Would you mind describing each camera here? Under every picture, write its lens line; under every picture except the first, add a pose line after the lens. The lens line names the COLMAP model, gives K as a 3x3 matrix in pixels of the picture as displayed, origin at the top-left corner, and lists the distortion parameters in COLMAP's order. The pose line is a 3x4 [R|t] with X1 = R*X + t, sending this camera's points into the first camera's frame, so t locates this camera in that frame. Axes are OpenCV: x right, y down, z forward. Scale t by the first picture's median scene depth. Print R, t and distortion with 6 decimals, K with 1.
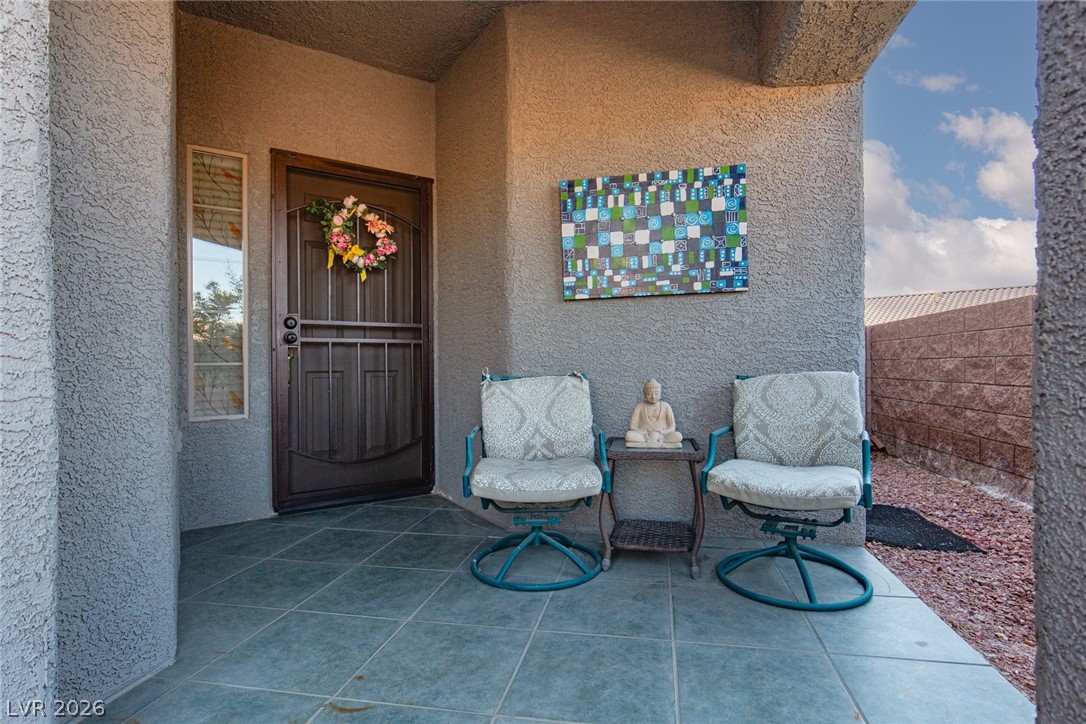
lens RADIAL K [[577.7, 0, 543.0], [0, 577.7, 362.0], [0, 0, 1]] dist [-0.000019, -0.000100]
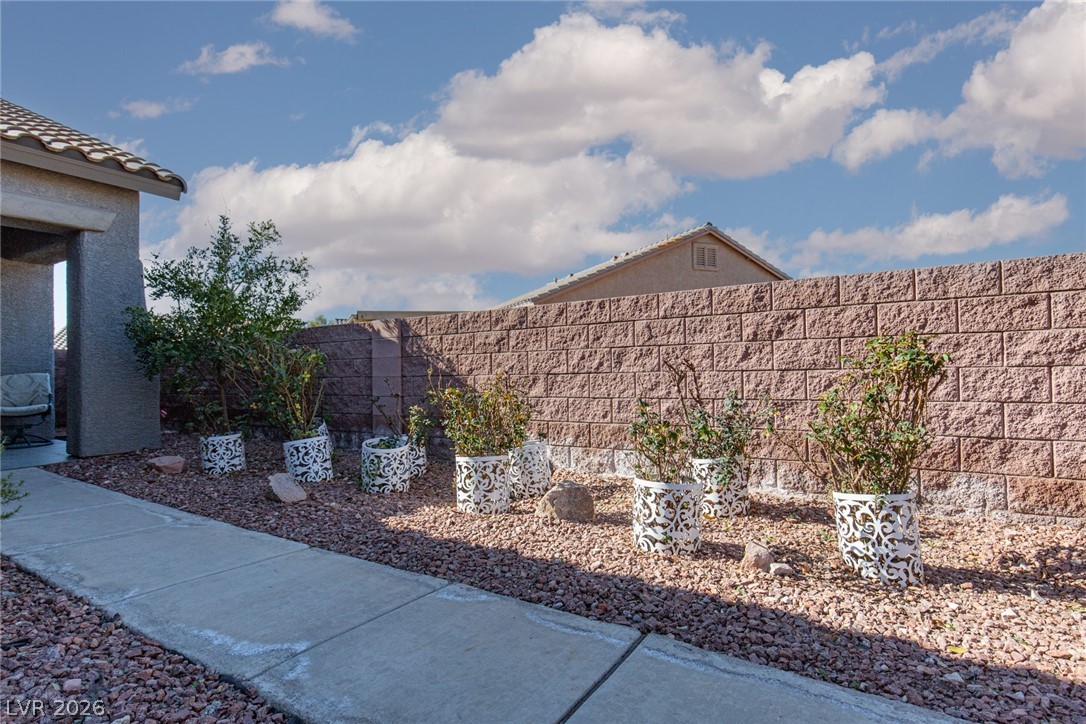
lens RADIAL K [[551.8, 0, 541.2], [0, 551.8, 372.0], [0, 0, 1]] dist [0.003107, -0.000009]
pose [[0.383796, 0.001402, 0.923417, -0.935411], [0.000859, 0.999998, -0.001876, 0.015184], [-0.923417, 0.001514, 0.383794, -2.046520]]
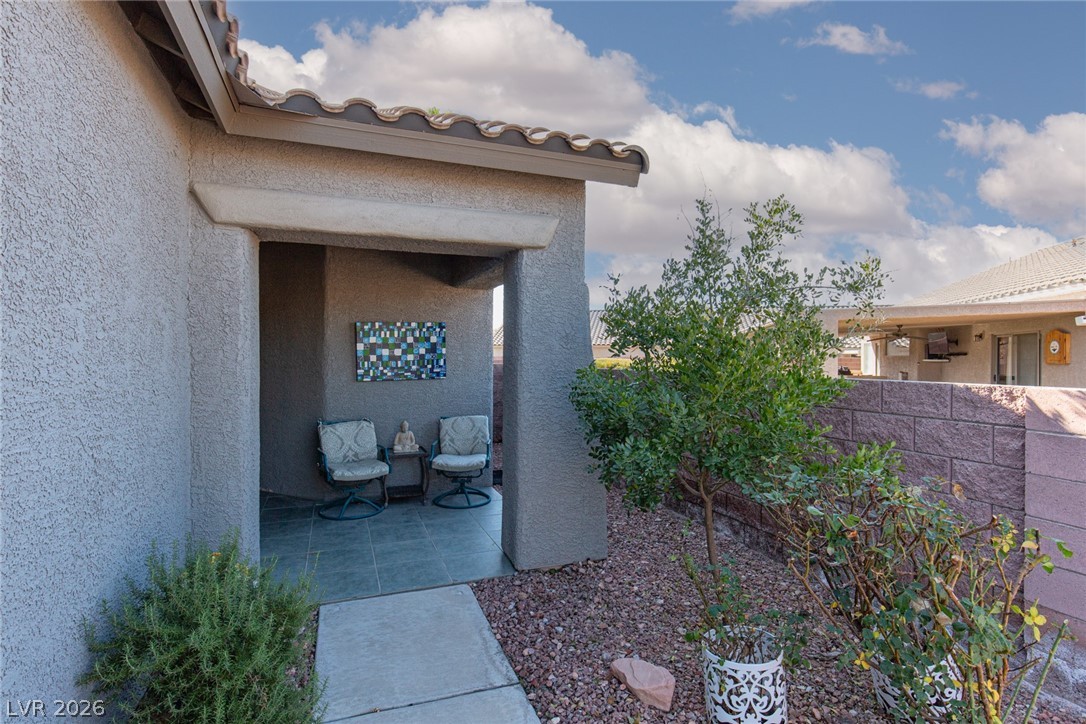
lens RADIAL K [[574.1, 0, 560.1], [0, 574.1, 358.3], [0, 0, 1]] dist [-0.001253, -0.000219]
pose [[0.845194, 0.005628, 0.534431, -0.458620], [-0.008790, 0.999956, 0.003371, -0.211885], [-0.534388, -0.007547, 0.845206, -1.111484]]
